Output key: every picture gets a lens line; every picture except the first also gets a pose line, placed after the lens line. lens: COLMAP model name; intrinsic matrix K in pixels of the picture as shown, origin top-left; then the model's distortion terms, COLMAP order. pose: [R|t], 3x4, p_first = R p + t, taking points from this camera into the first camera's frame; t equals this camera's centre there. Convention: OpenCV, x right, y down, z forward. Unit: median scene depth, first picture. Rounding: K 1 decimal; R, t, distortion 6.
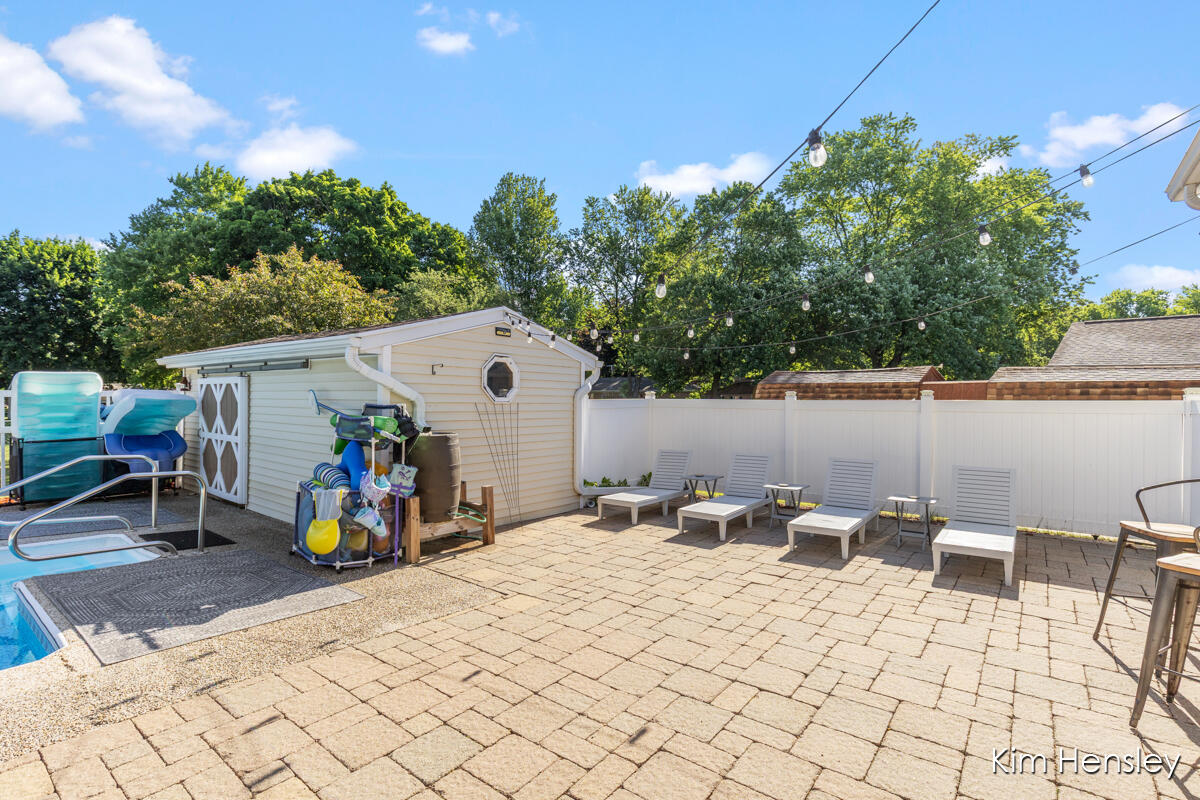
lens RADIAL K [[576.1, 0, 600.0], [0, 576.1, 400.0], [0, 0, 1]] dist [0.001981, 0.000297]
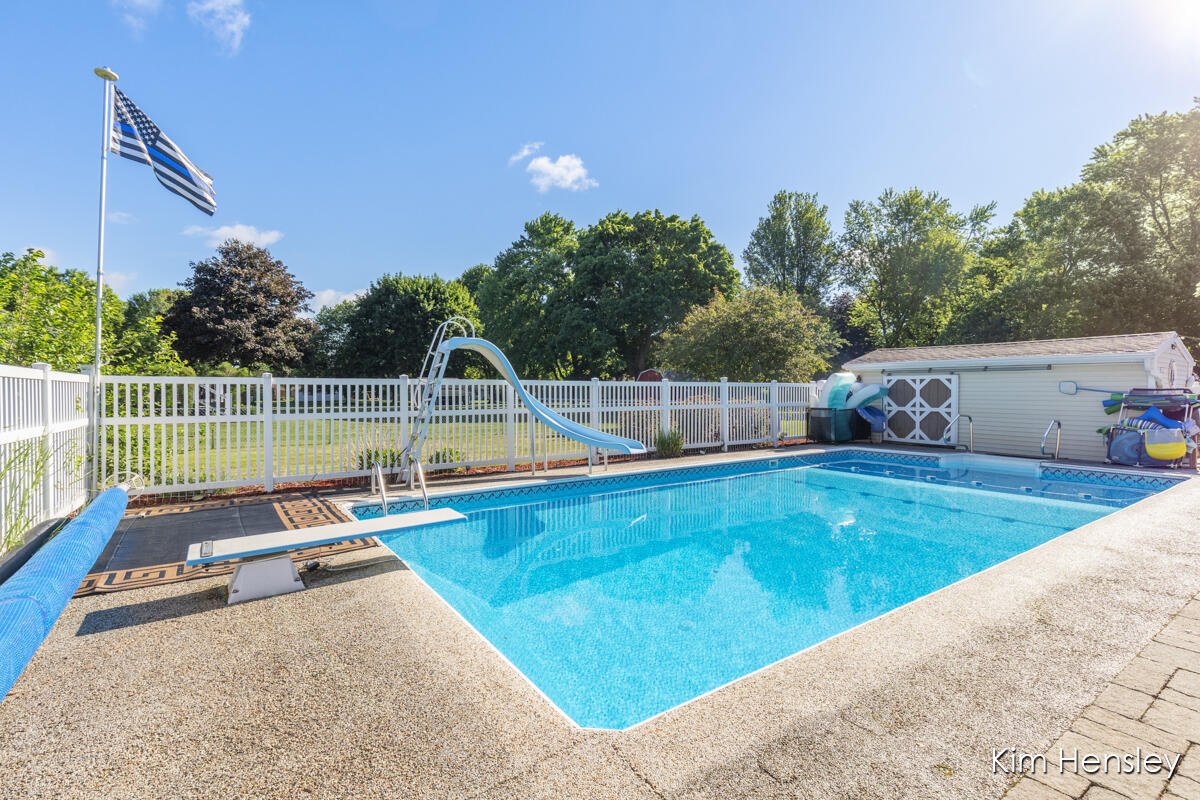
lens RADIAL K [[538.7, 0, 605.3], [0, 538.7, 401.7], [0, 0, 1]] dist [0.000824, -0.000375]
pose [[0.950561, 0.001660, -0.310534, -0.195430], [0.004102, 0.999831, 0.017902, 0.000890], [0.310512, -0.018290, 0.950394, -0.160083]]
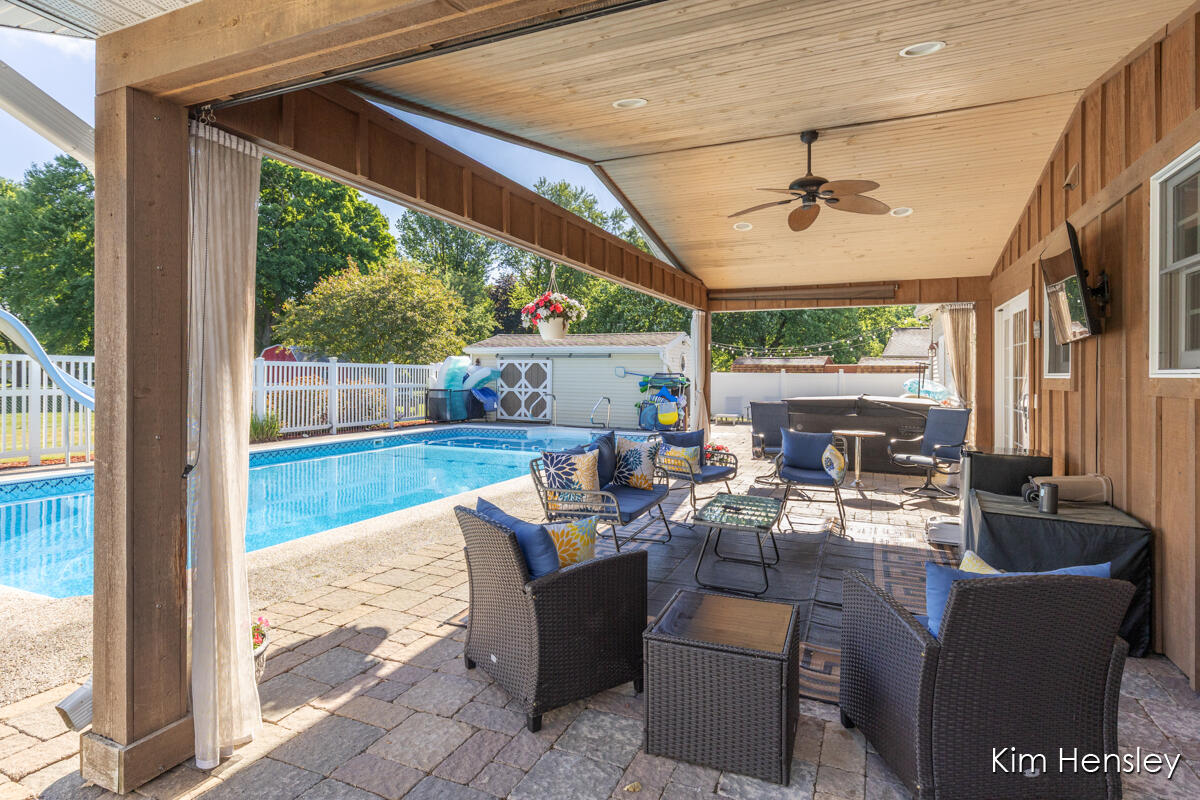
lens RADIAL K [[612.3, 0, 600.2], [0, 612.3, 372.6], [0, 0, 1]] dist [0.001982, -0.000340]
pose [[0.972206, 0.005906, 0.234054, -0.165568], [-0.005207, 0.999980, -0.003604, 0.001458], [-0.234071, 0.002285, 0.972217, -0.205493]]
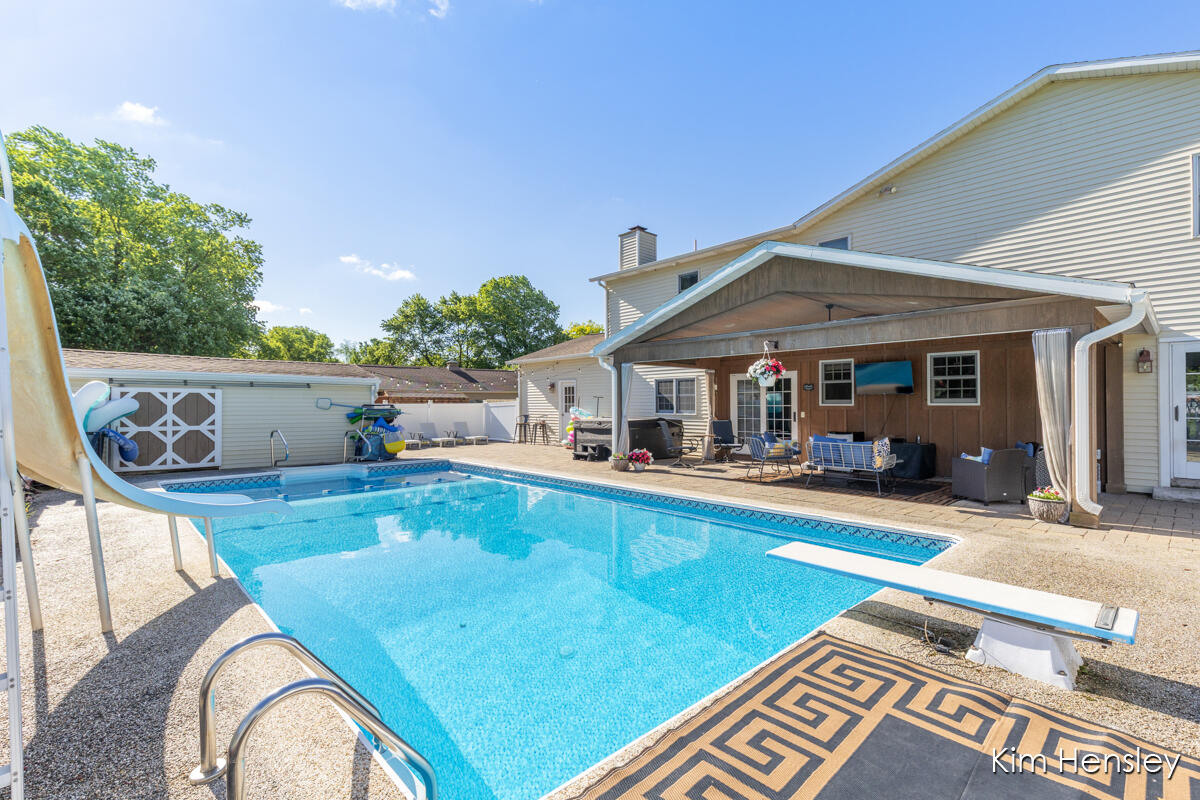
lens RADIAL K [[538.7, 0, 605.3], [0, 538.7, 401.7], [0, 0, 1]] dist [0.000824, -0.000375]
pose [[0.156698, 0.002848, 0.987642, -0.341768], [0.003753, 0.999987, -0.003479, 0.000290], [-0.987639, 0.004252, 0.156686, -0.059086]]
